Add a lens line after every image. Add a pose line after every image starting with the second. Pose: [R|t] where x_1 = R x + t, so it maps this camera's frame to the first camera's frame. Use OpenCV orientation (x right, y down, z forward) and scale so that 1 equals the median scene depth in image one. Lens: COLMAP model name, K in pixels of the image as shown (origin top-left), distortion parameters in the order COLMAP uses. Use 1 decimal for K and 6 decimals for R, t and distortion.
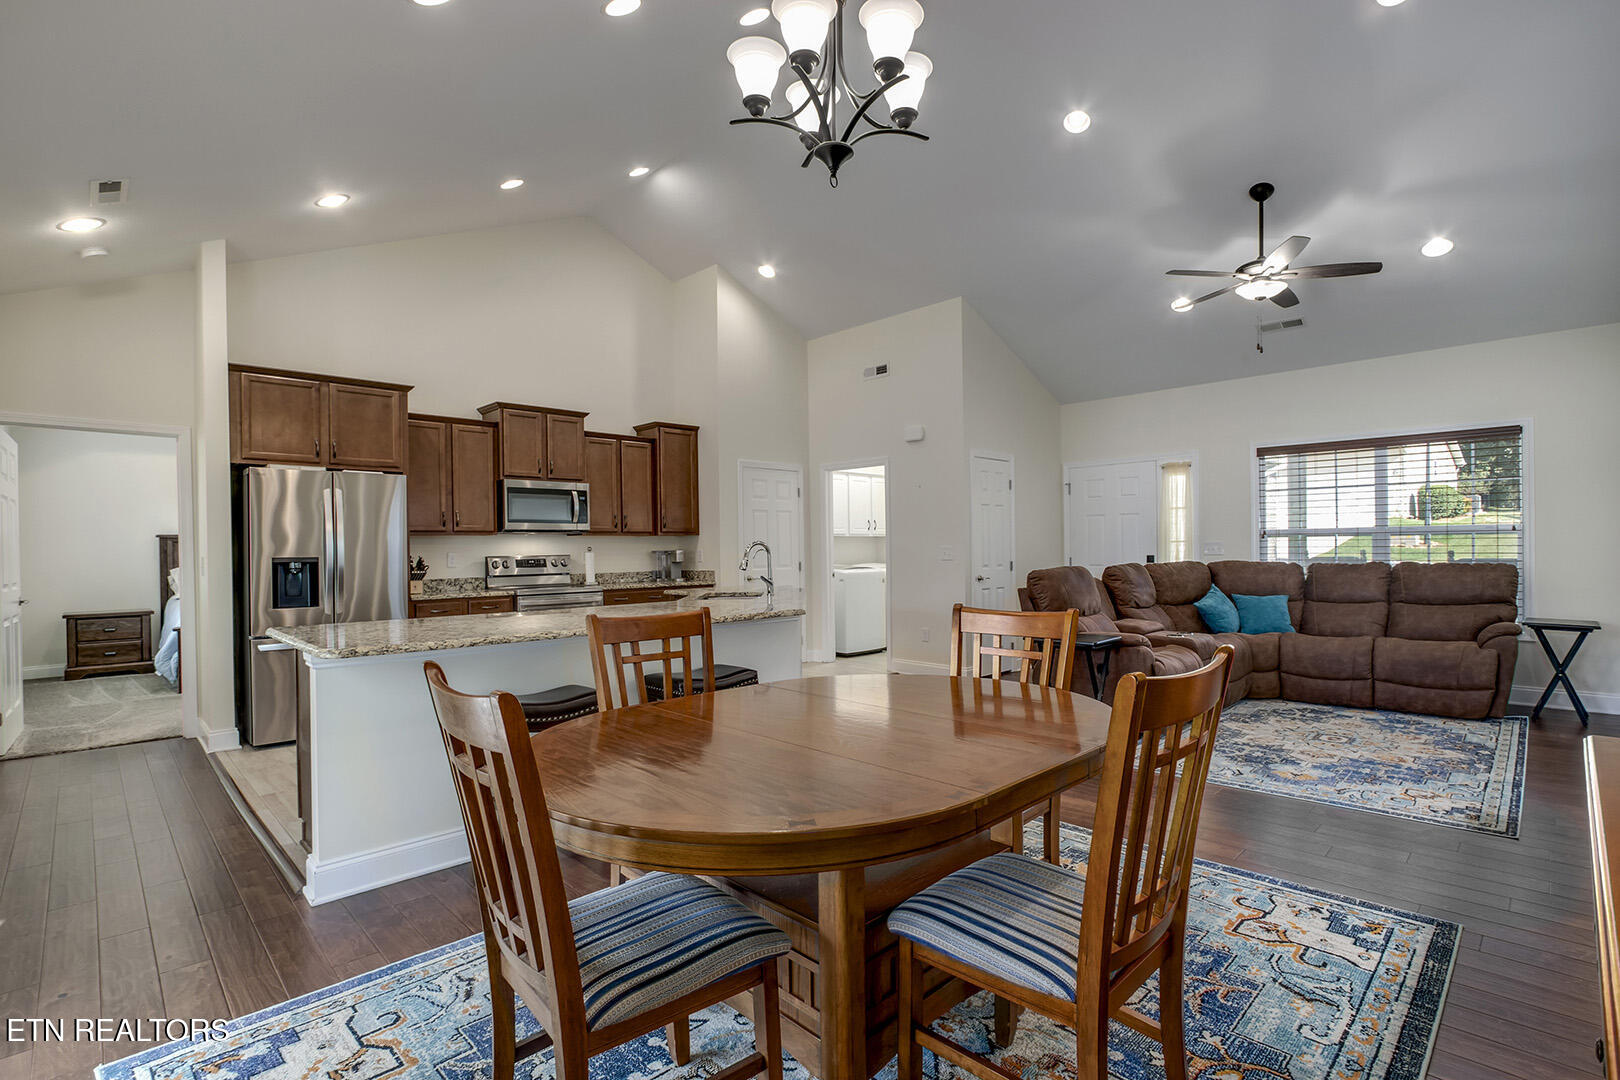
lens RADIAL K [[755.5, 0, 814.0], [0, 755.5, 553.5], [0, 0, 1]] dist [-0.024911, 0.004129]
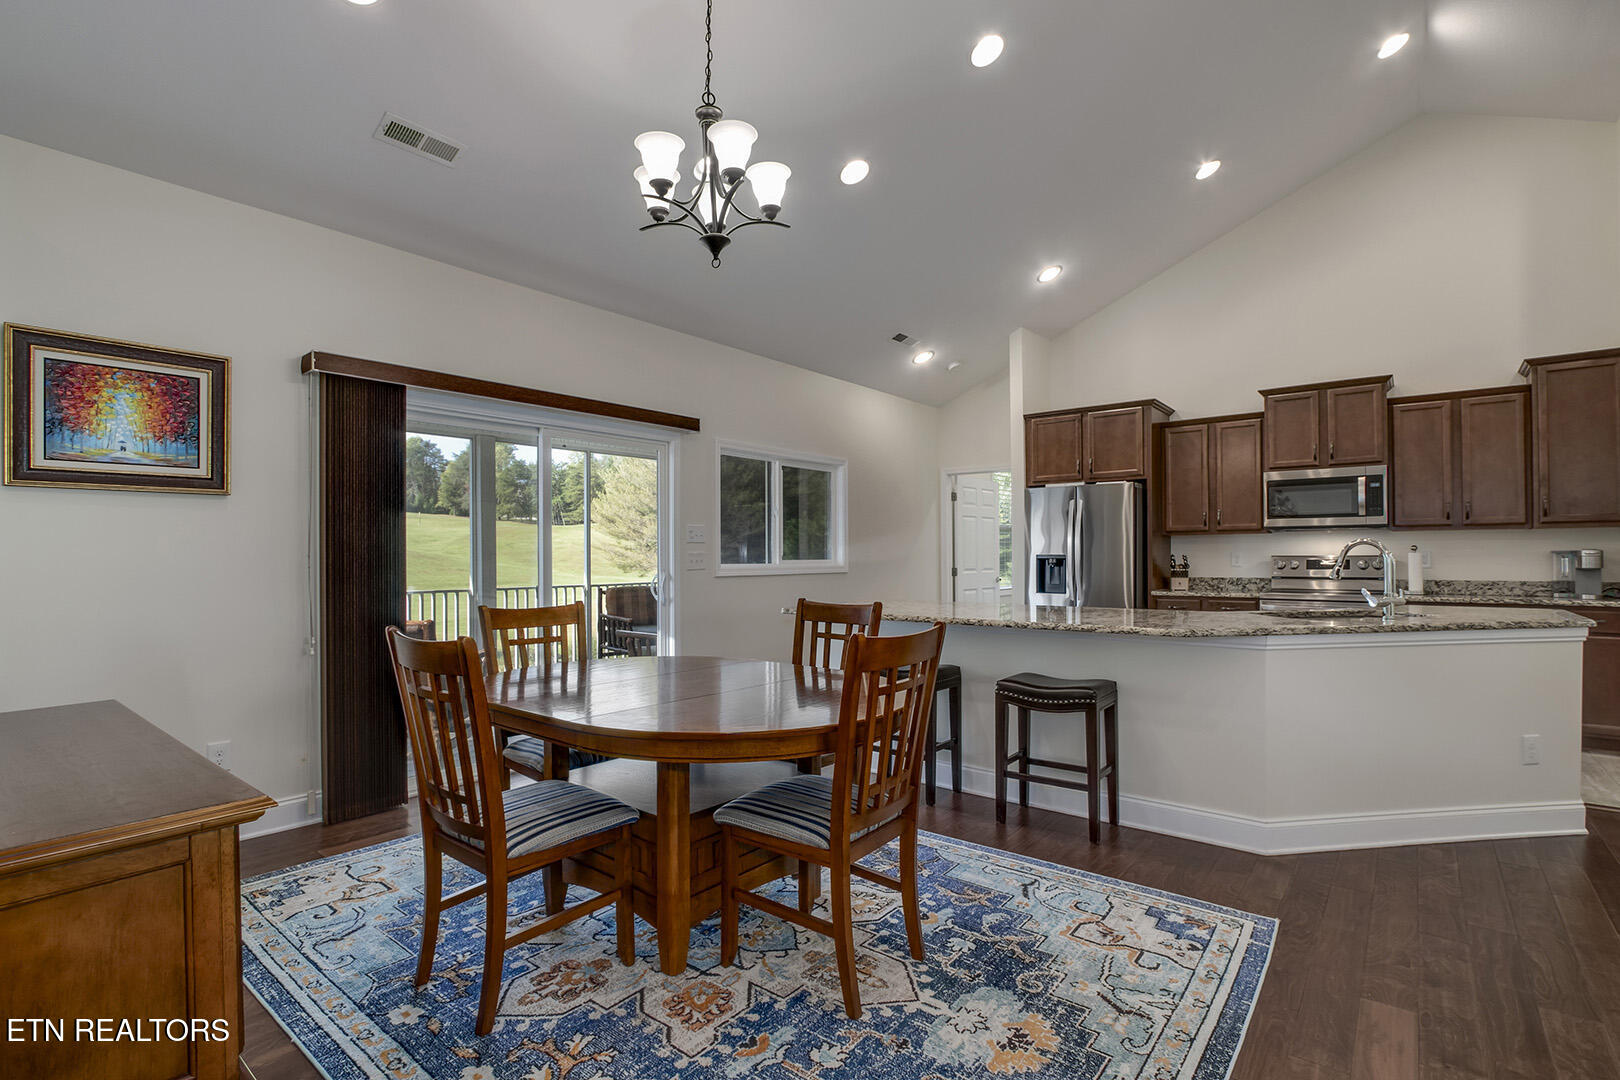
lens RADIAL K [[755.5, 0, 813.9], [0, 755.5, 550.4], [0, 0, 1]] dist [-0.024911, 0.004129]
pose [[0.114297, 0.006425, -0.993426, 0.470883], [-0.003305, 0.999976, 0.006087, -0.007336], [0.993441, 0.002587, 0.114315, 0.365299]]
